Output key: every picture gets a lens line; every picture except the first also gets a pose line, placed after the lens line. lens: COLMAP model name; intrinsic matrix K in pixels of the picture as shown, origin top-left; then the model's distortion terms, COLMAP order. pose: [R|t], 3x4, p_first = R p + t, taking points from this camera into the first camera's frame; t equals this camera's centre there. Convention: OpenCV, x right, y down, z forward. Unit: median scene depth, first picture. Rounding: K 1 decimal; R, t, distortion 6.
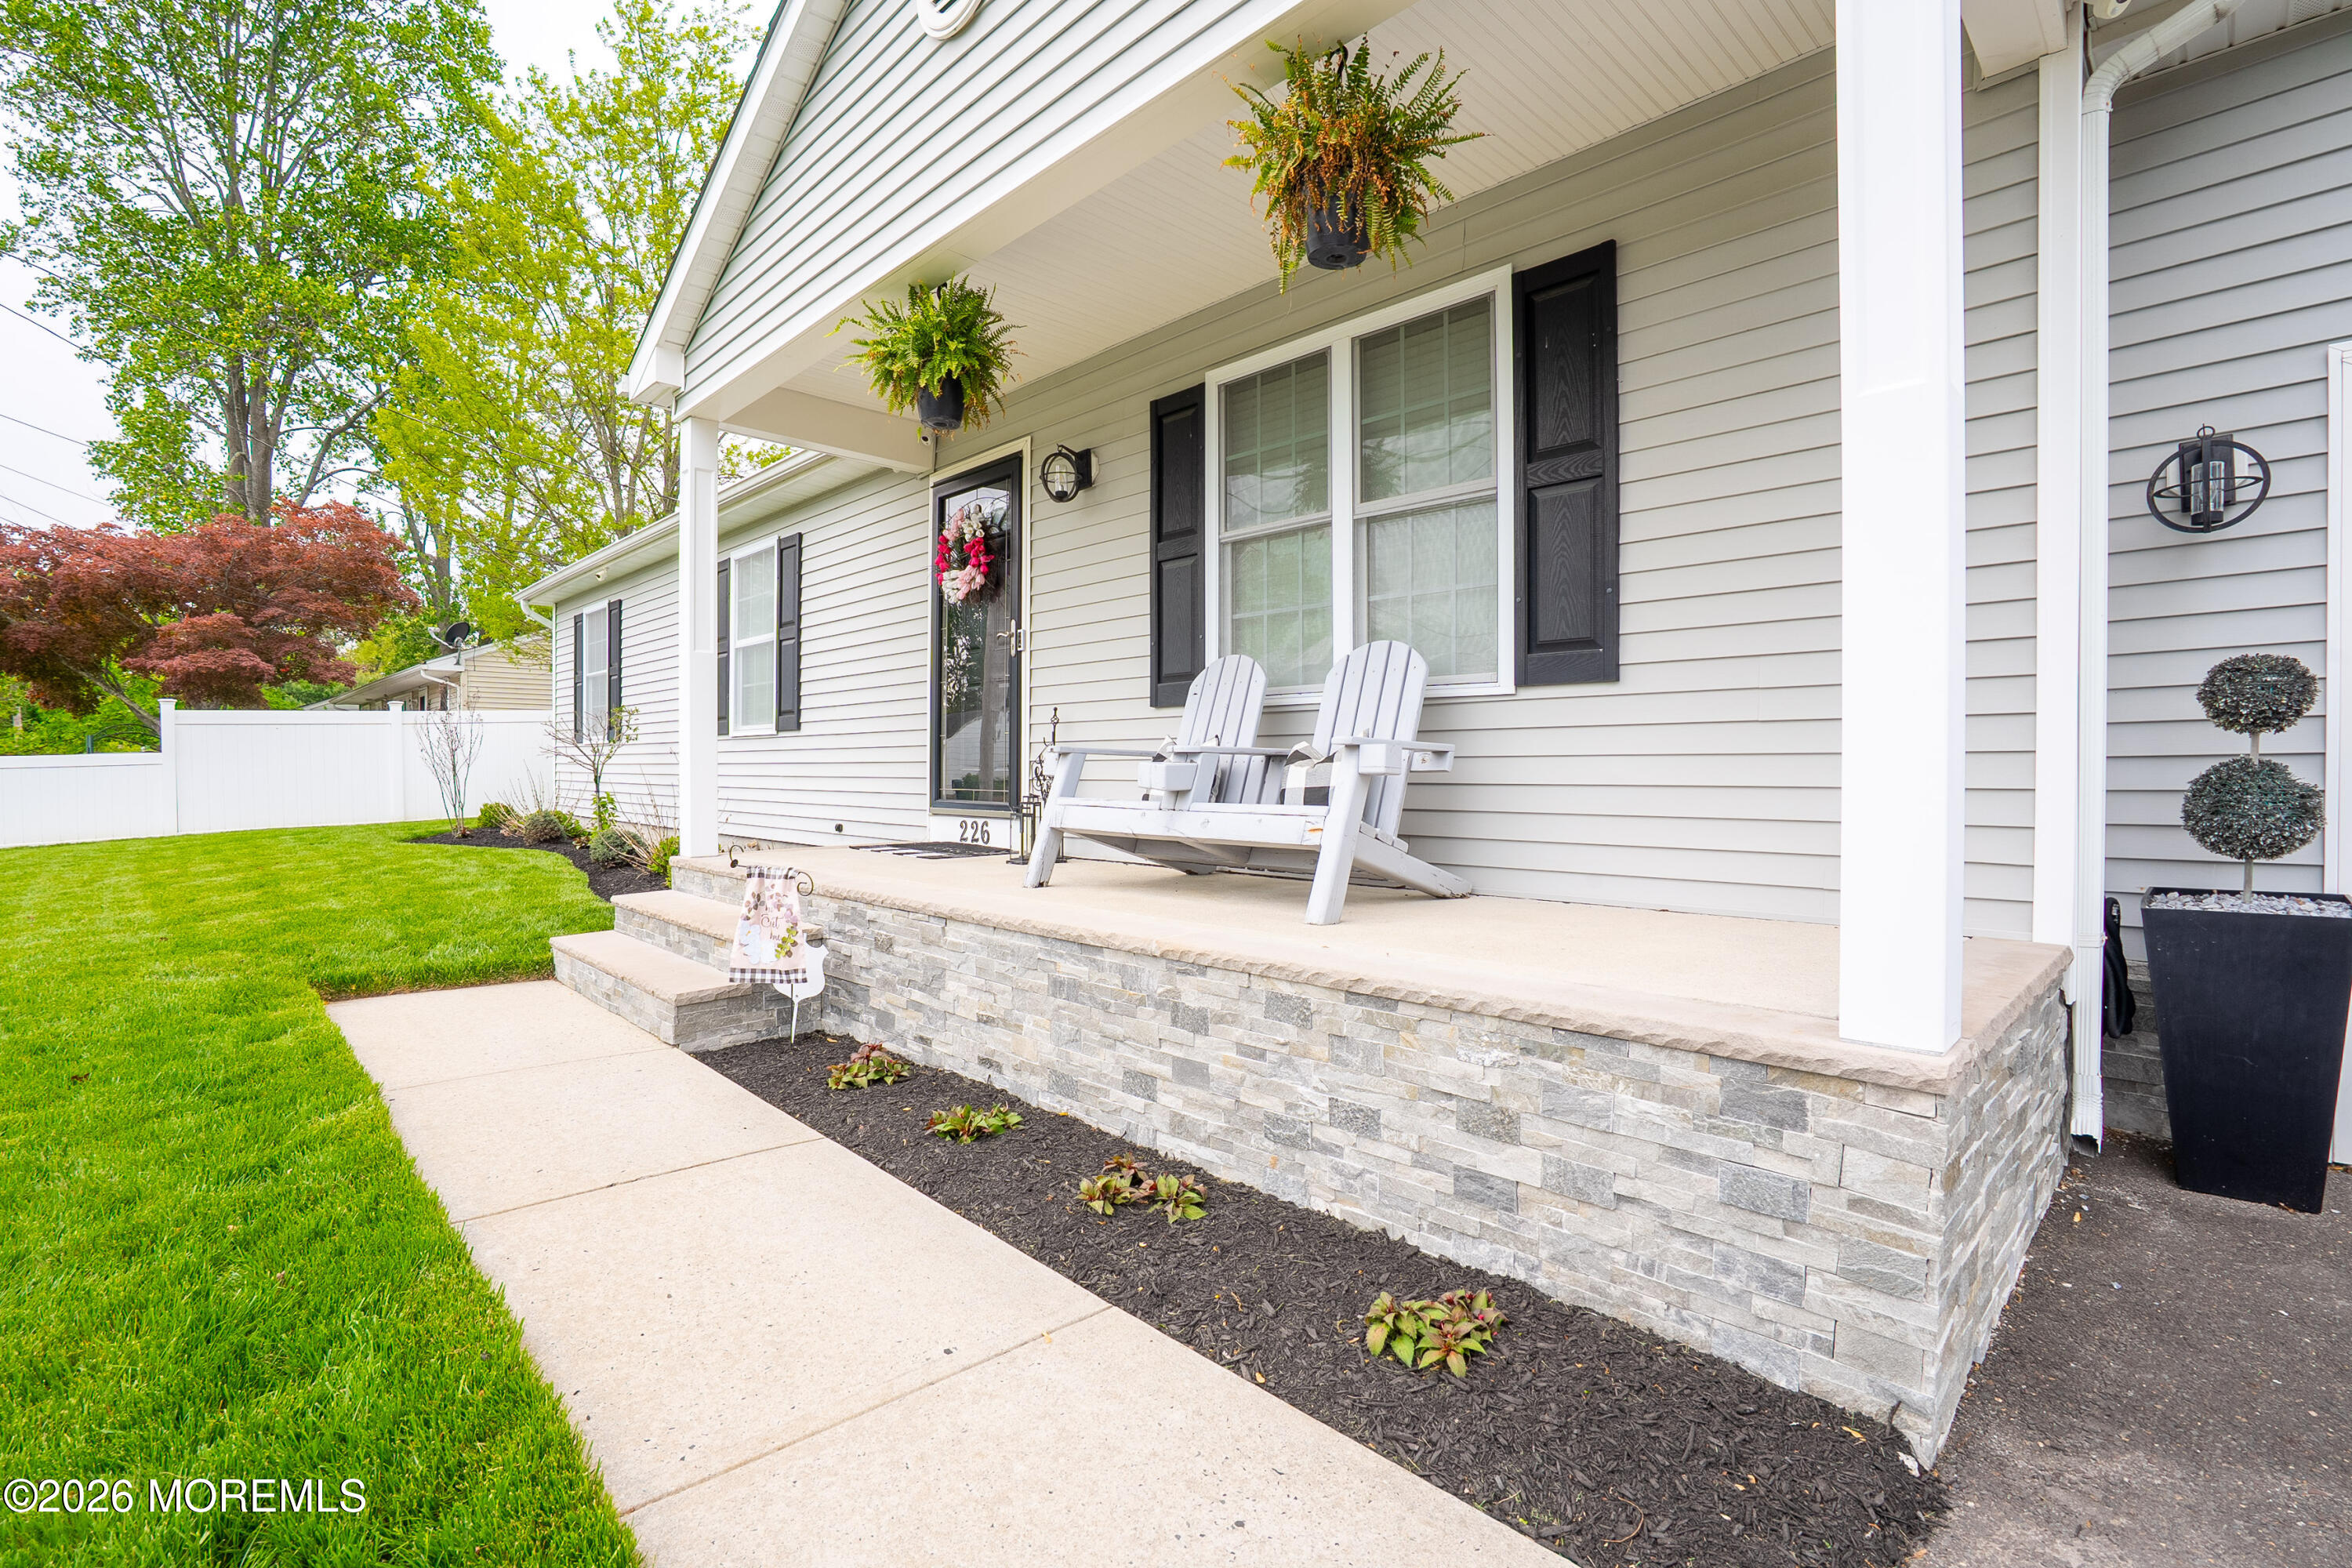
lens RADIAL K [[1076.2, 0, 1173.0], [0, 1076.2, 779.3], [0, 0, 1]] dist [-0.059704, 0.021362]
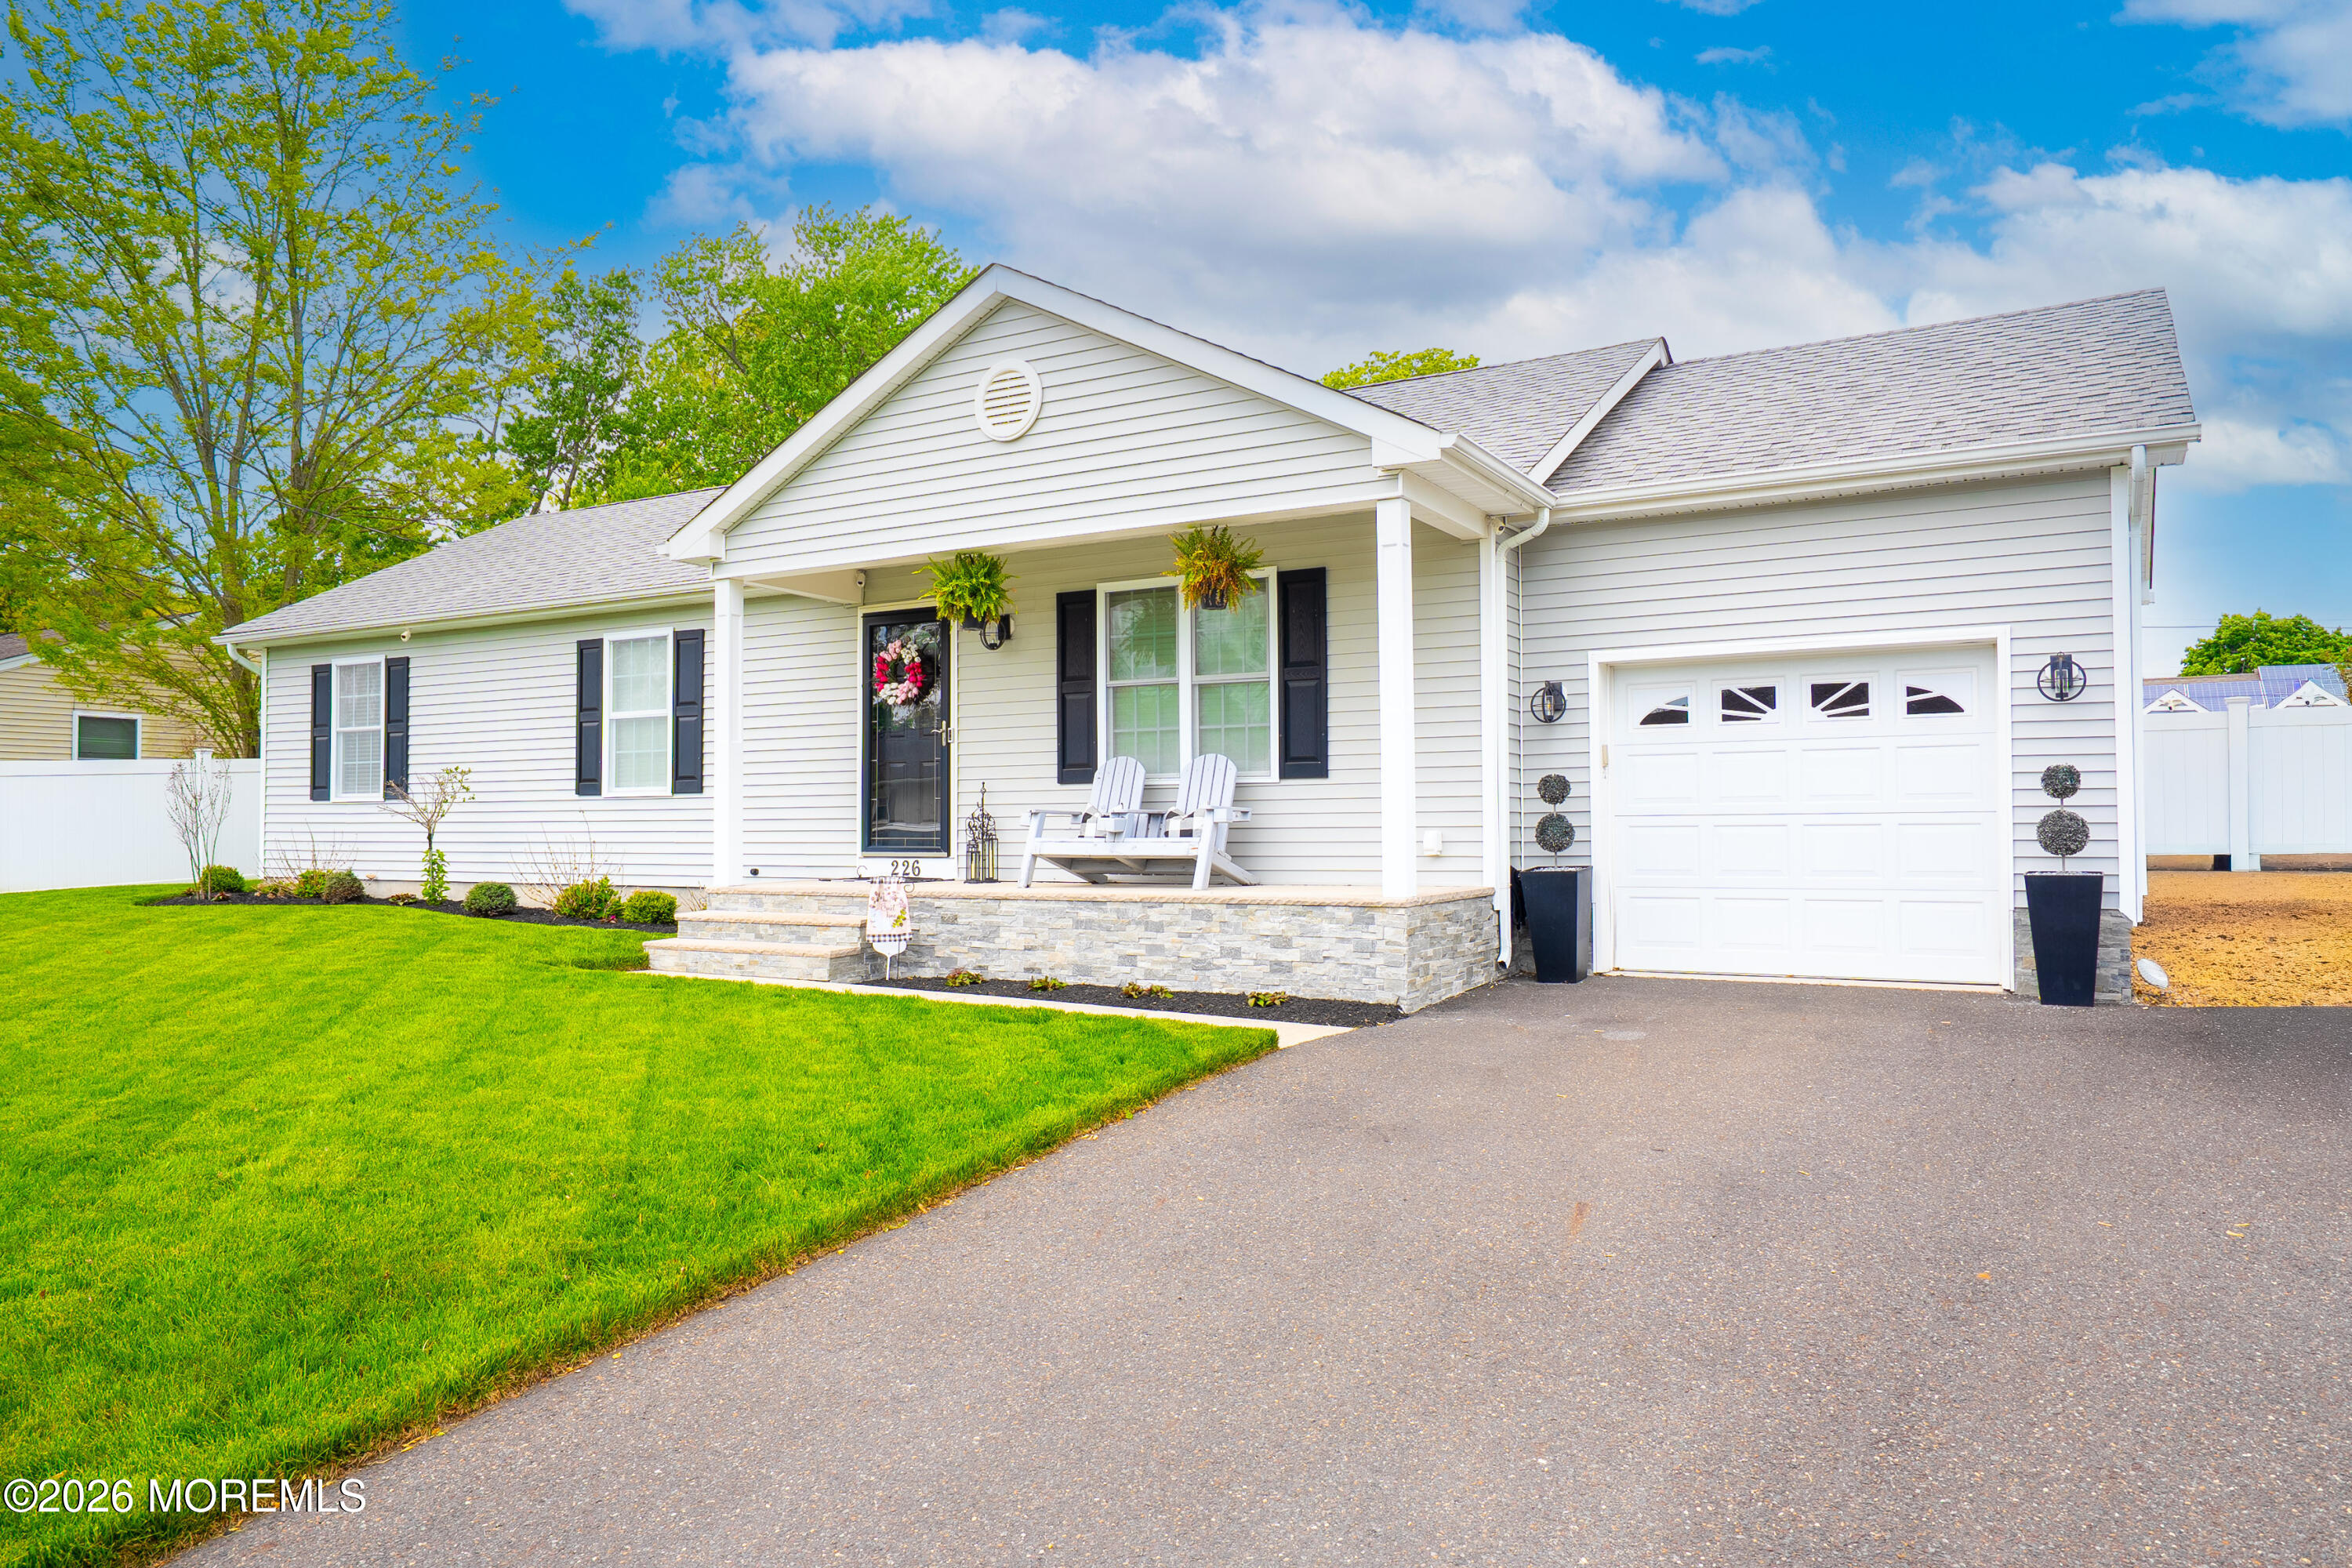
lens RADIAL K [[1586.1, 0, 1168.3], [0, 1586.1, 794.2], [0, 0, 1]] dist [0.002998, 0.001978]
pose [[0.963586, -0.001549, 0.267395, -0.672671], [0.009692, 0.999528, -0.029139, 0.026408], [-0.267224, 0.030670, 0.963146, -1.798836]]
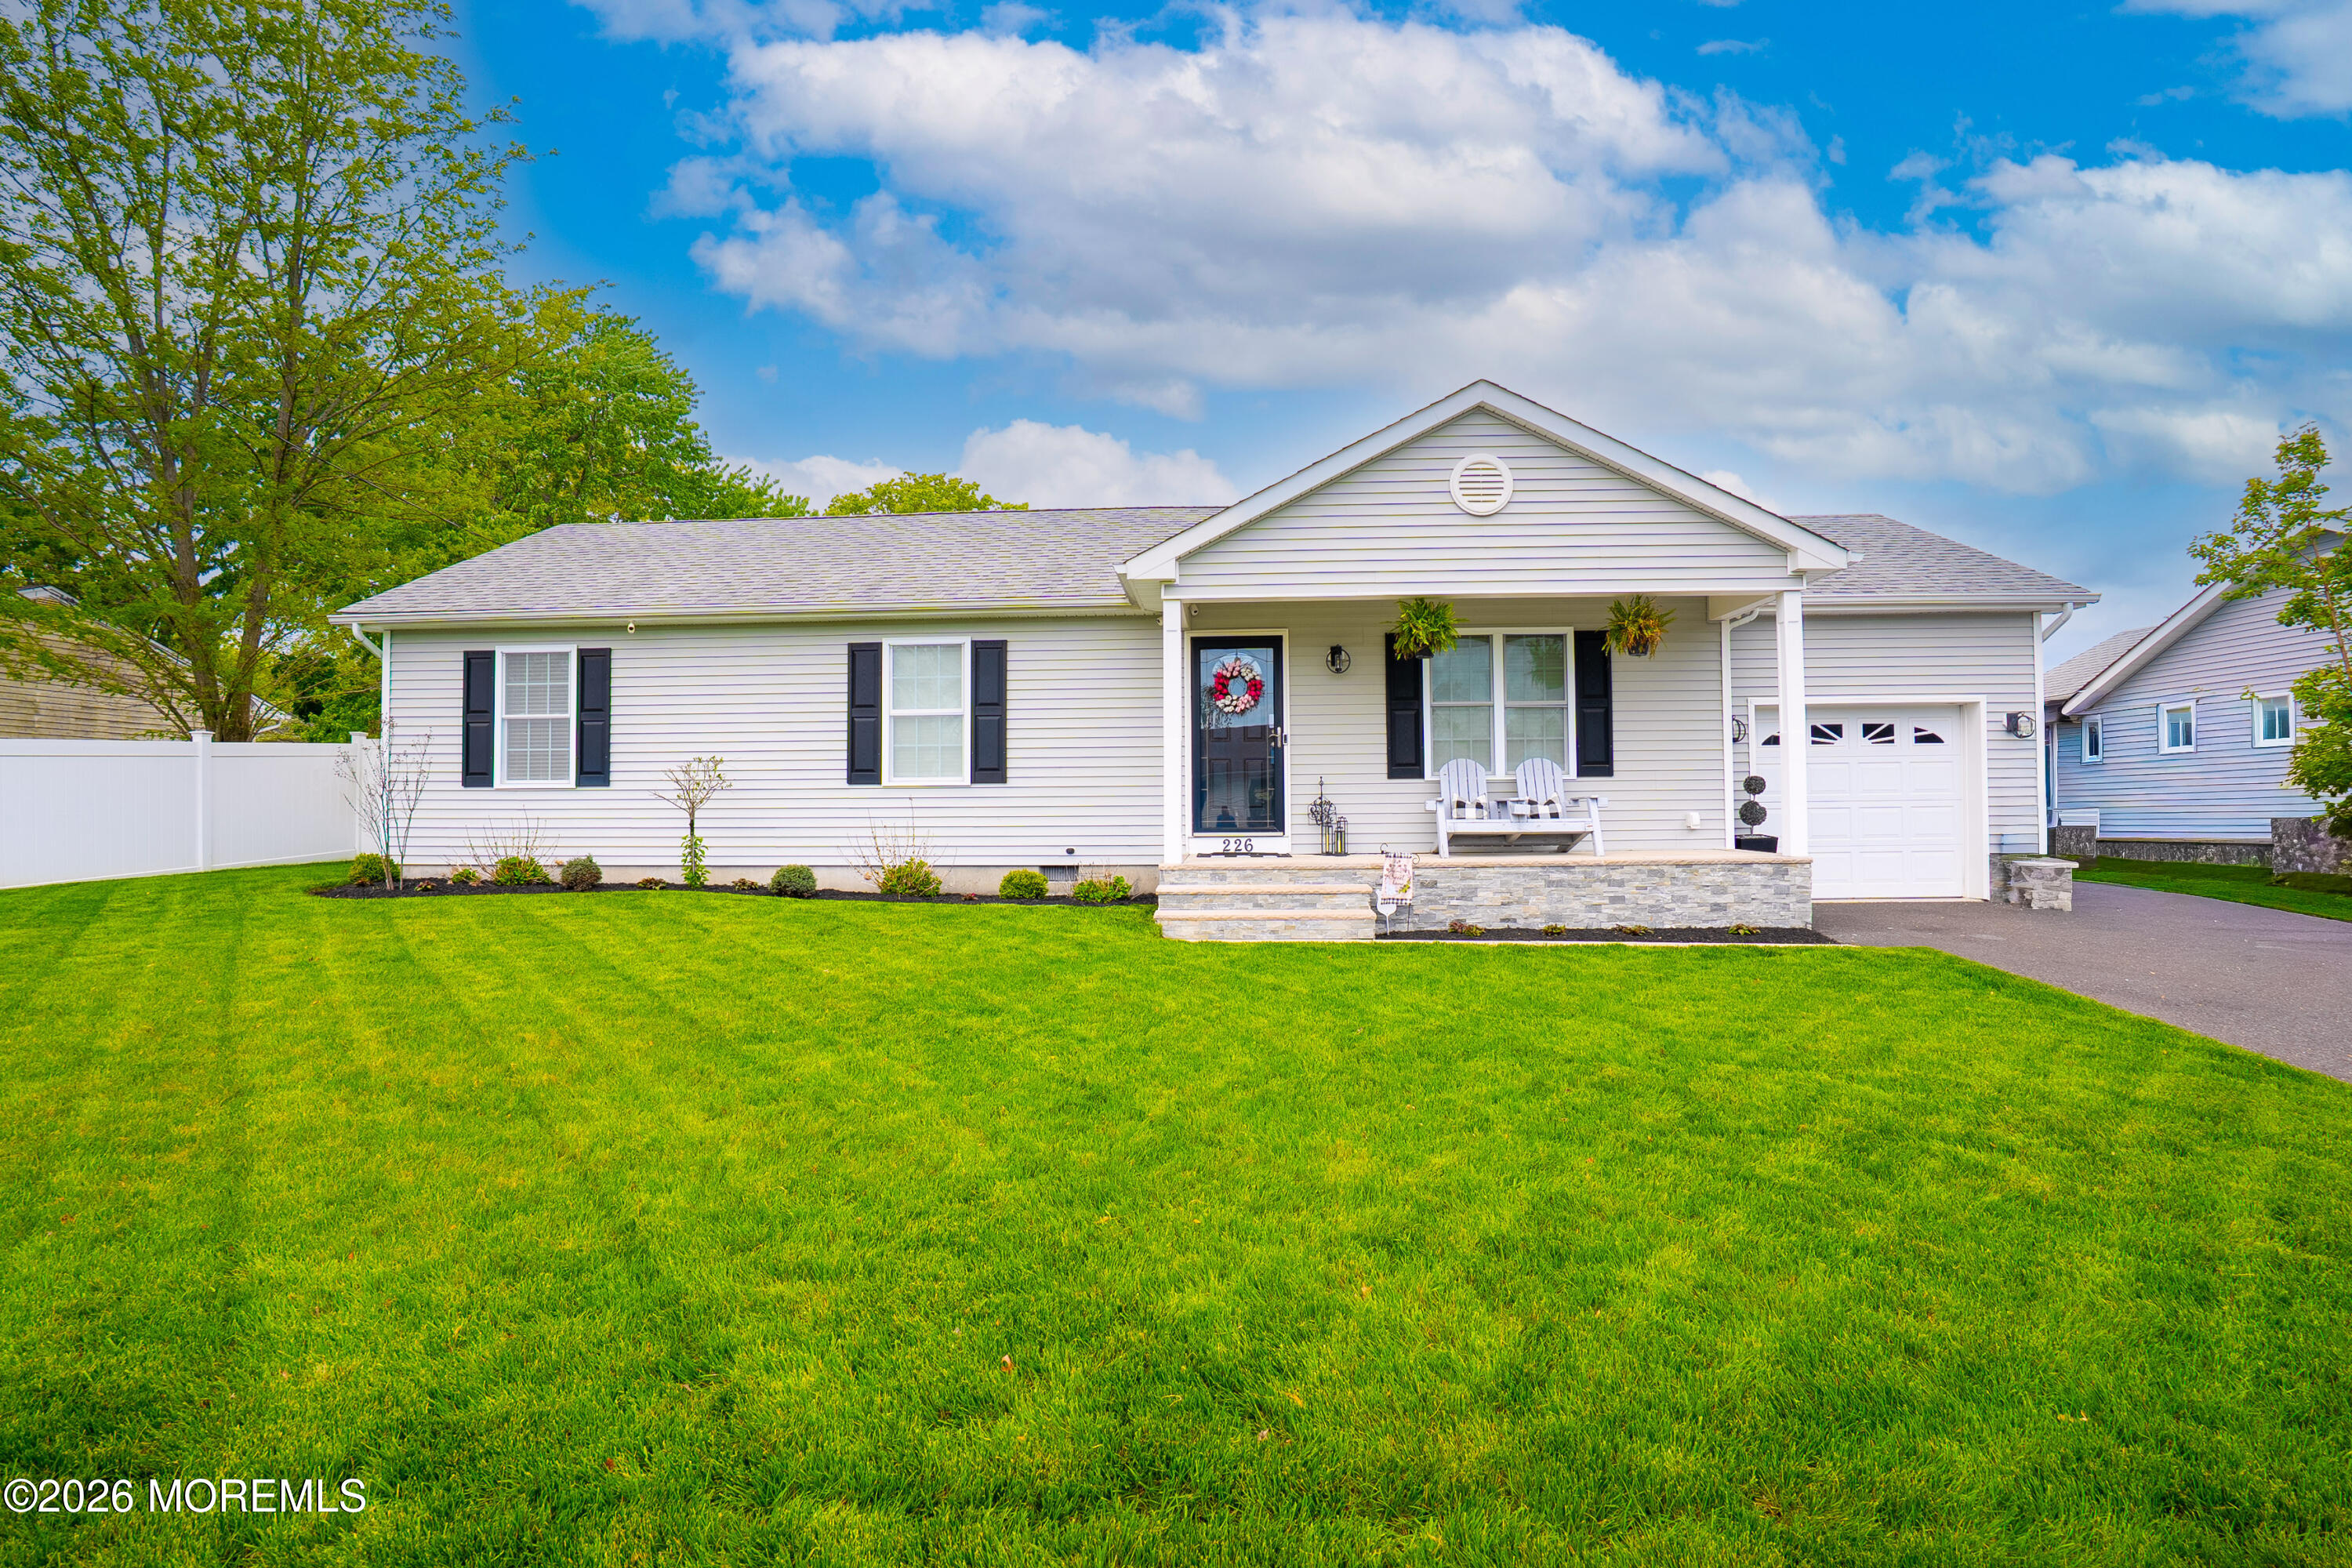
lens RADIAL K [[1076.2, 0, 1167.5], [0, 1076.2, 776.6], [0, 0, 1]] dist [-0.059704, 0.021362]
pose [[0.726647, 0.012167, 0.686904, -2.409312], [0.016299, 0.999256, -0.034942, -0.004923], [-0.686818, 0.036586, 0.725908, -0.309466]]
